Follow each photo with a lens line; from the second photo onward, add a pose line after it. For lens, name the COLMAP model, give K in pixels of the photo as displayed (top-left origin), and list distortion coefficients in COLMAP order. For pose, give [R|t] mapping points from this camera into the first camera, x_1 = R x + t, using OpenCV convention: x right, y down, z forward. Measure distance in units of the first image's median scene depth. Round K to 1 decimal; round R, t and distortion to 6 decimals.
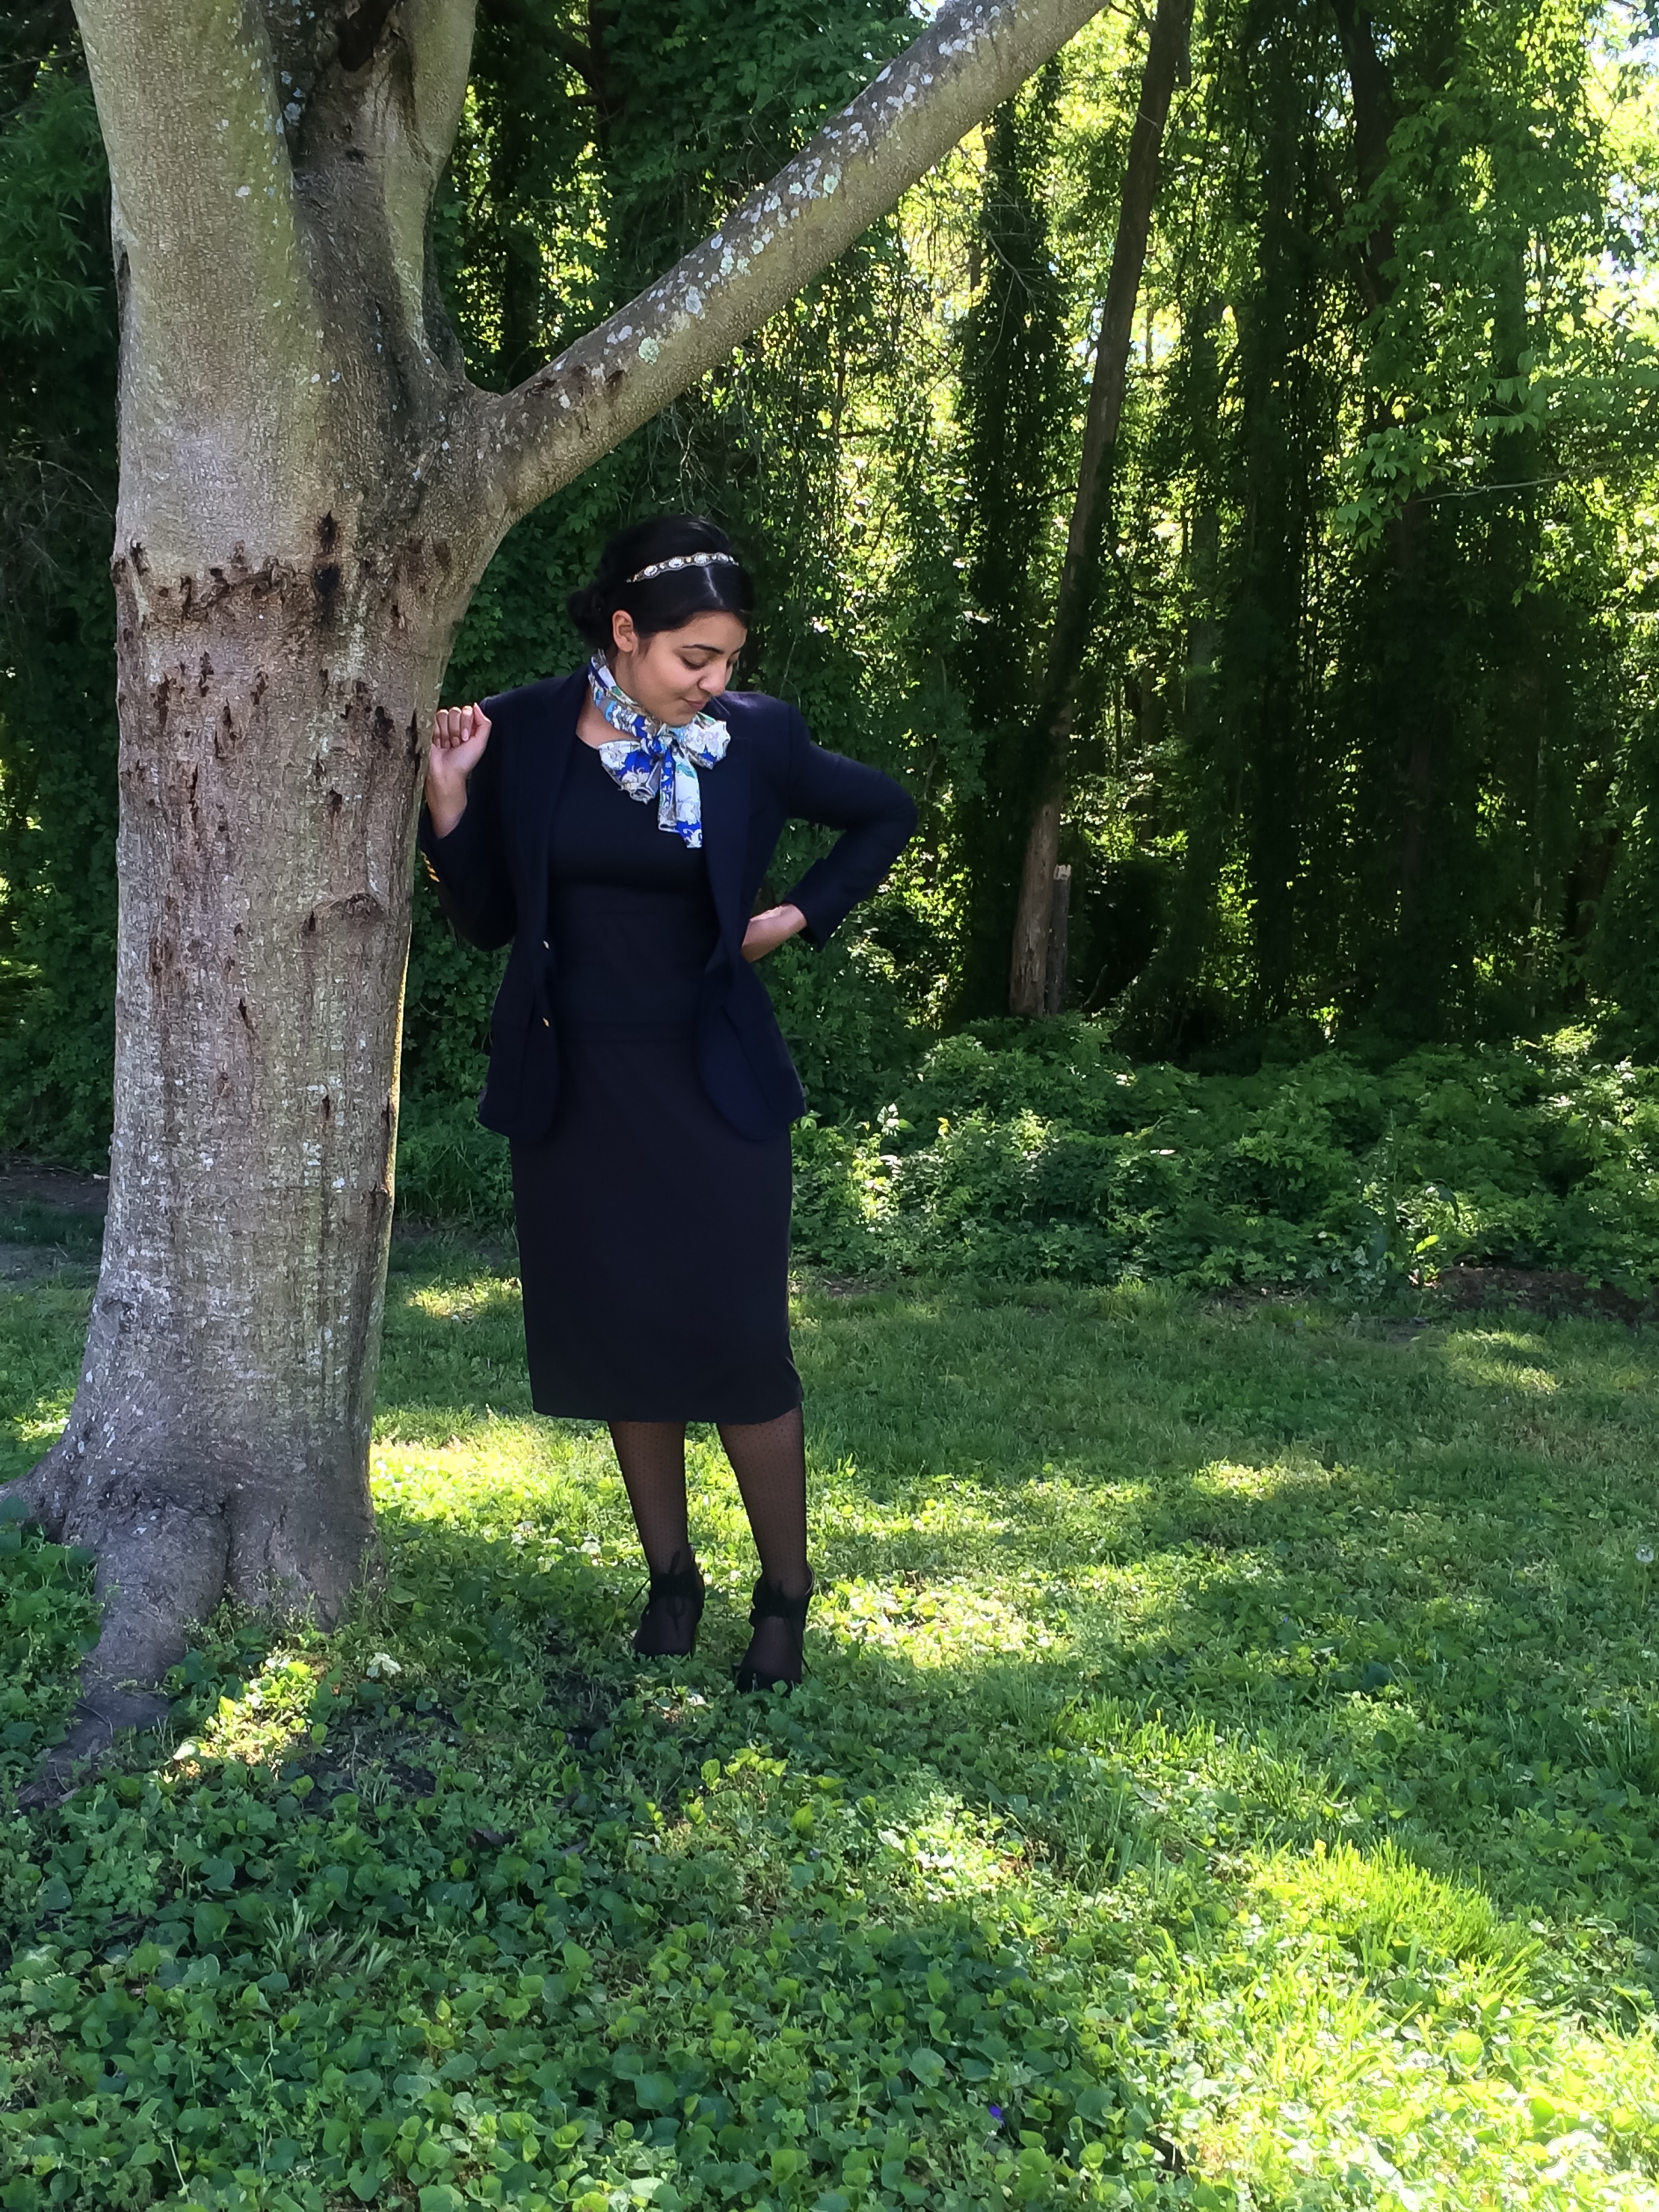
lens RADIAL K [[2340.8, 0, 829.5], [0, 2340.8, 1106.0], [0, 0, 1]] dist [-0.005357, 0.002256]
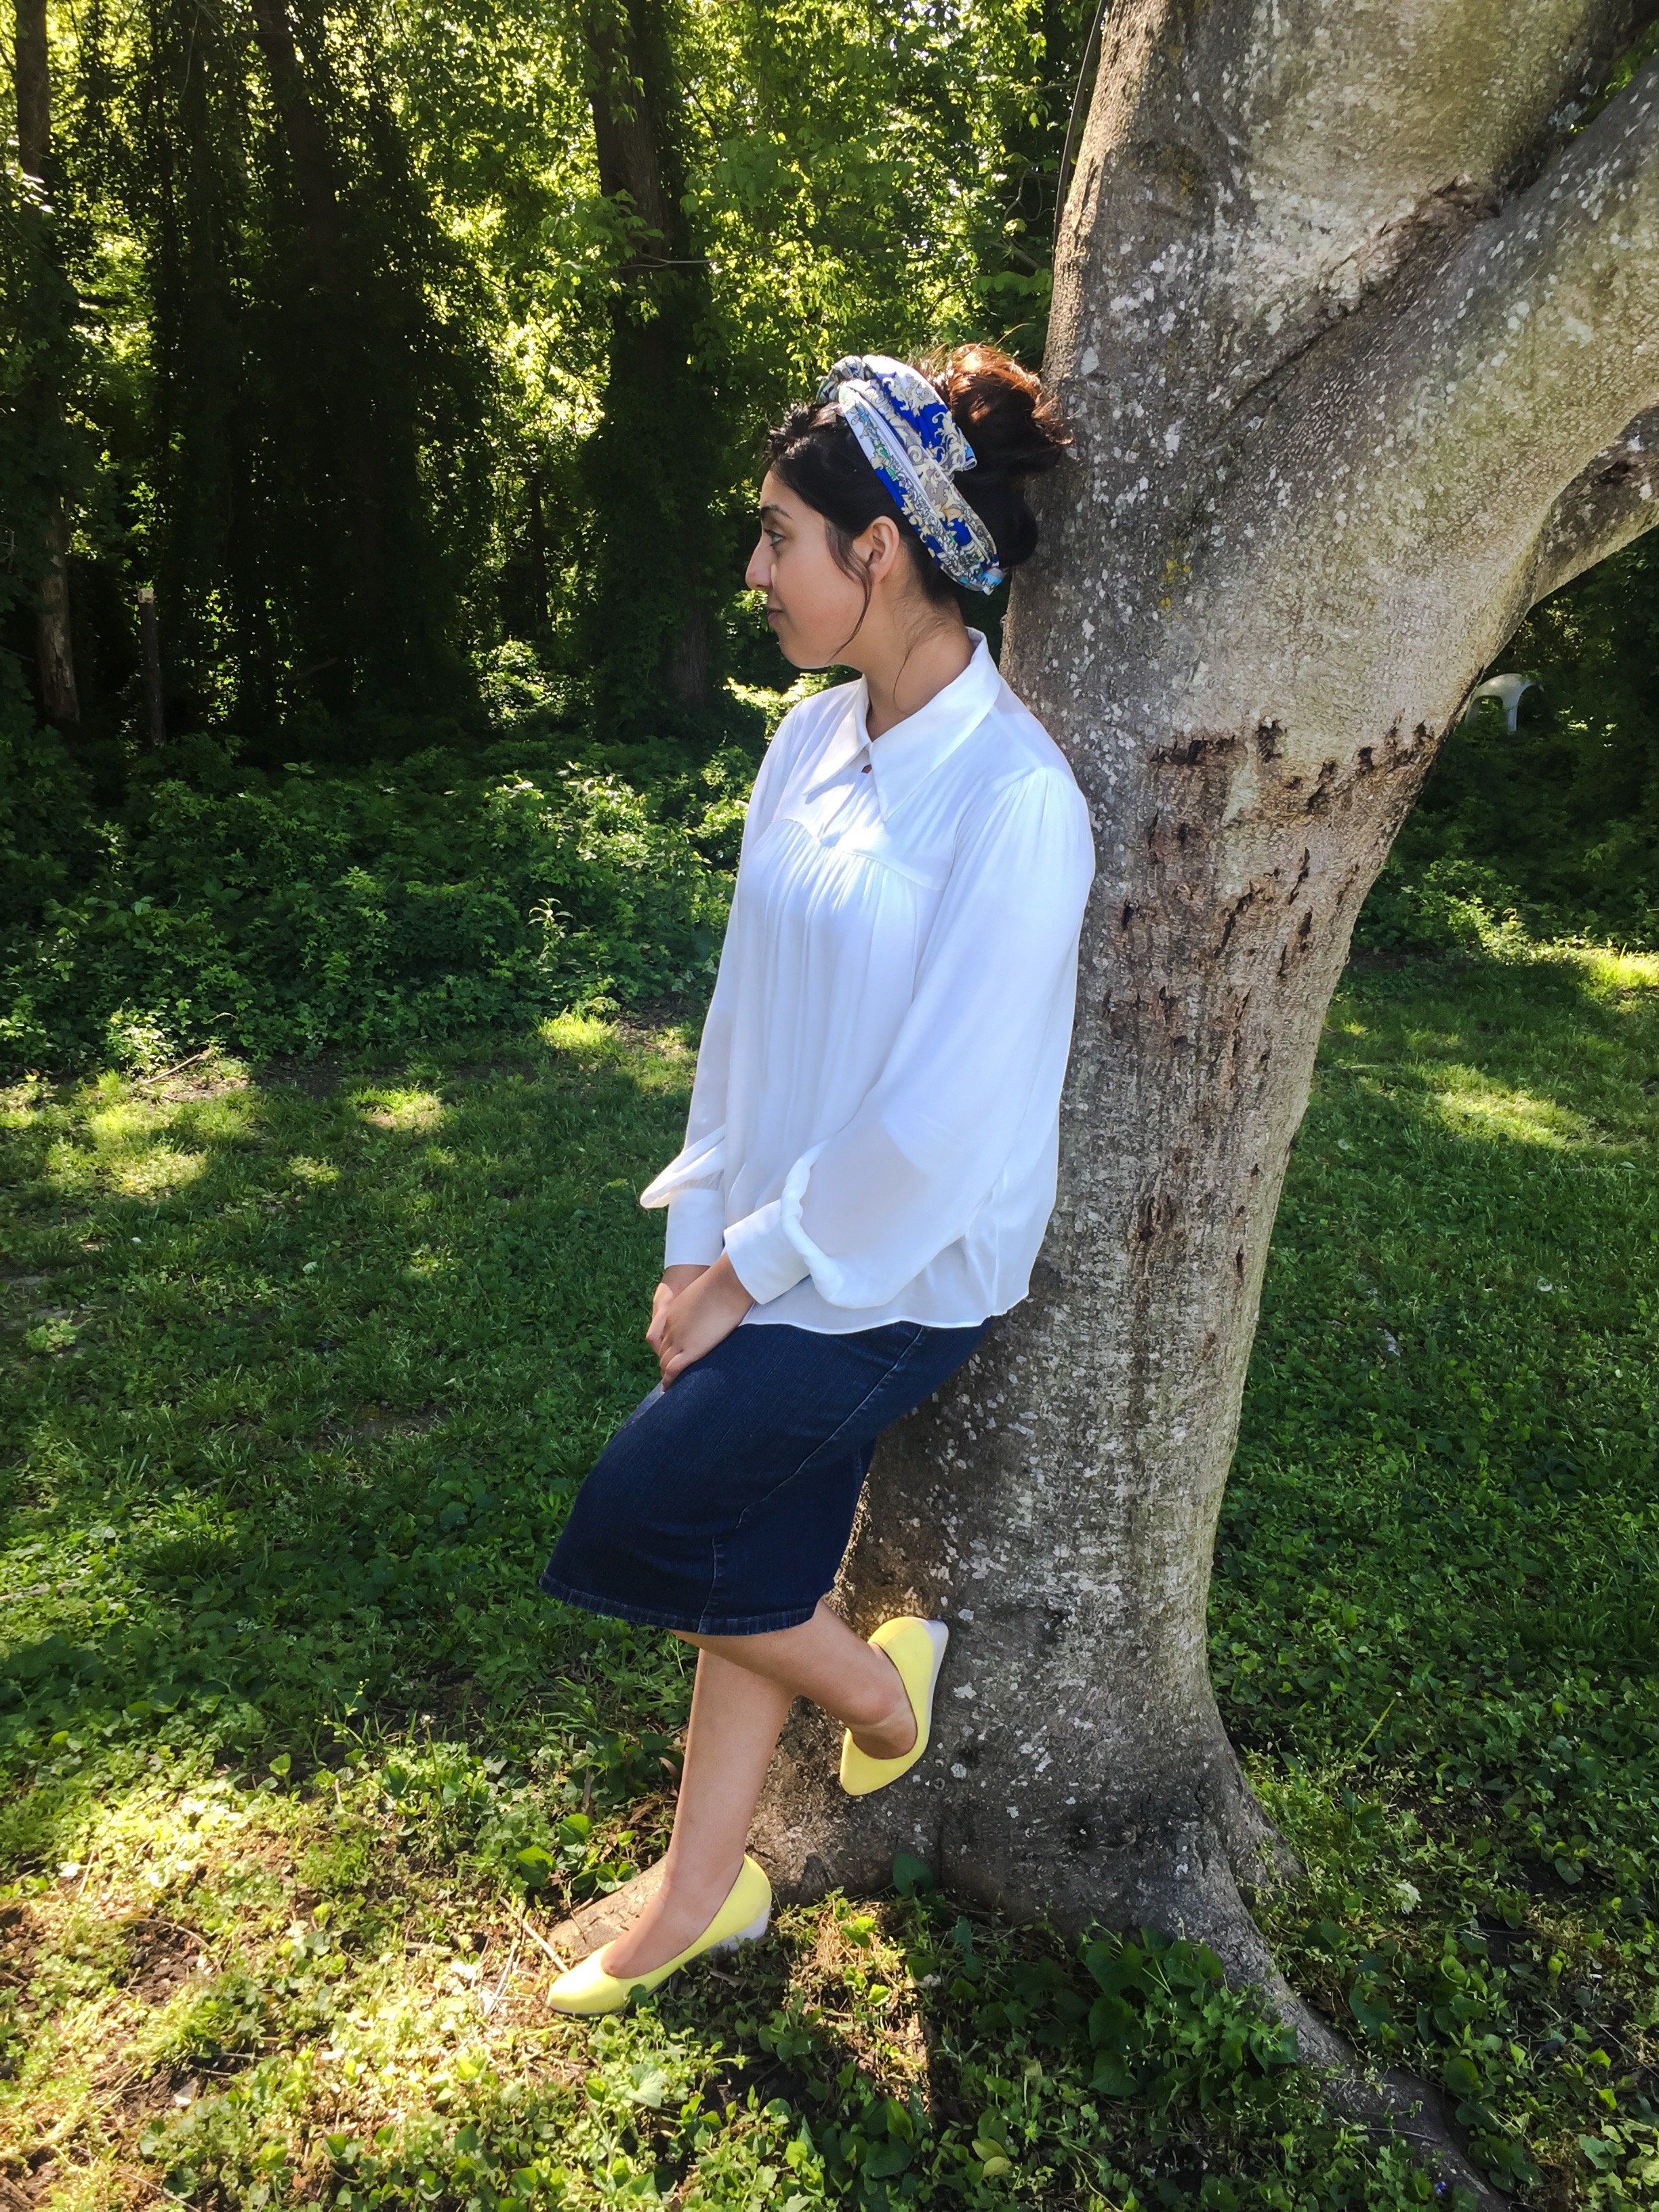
lens RADIAL K [[1889.4, 0, 854.7], [0, 1889.4, 1102.1], [0, 0, 1]] dist [0.014001, -0.015643]
pose [[0.852774, -0.200932, 0.482082, -0.661922], [0.096529, 0.967767, 0.232613, -0.255959], [-0.513282, -0.151832, 0.844683, 0.515789]]
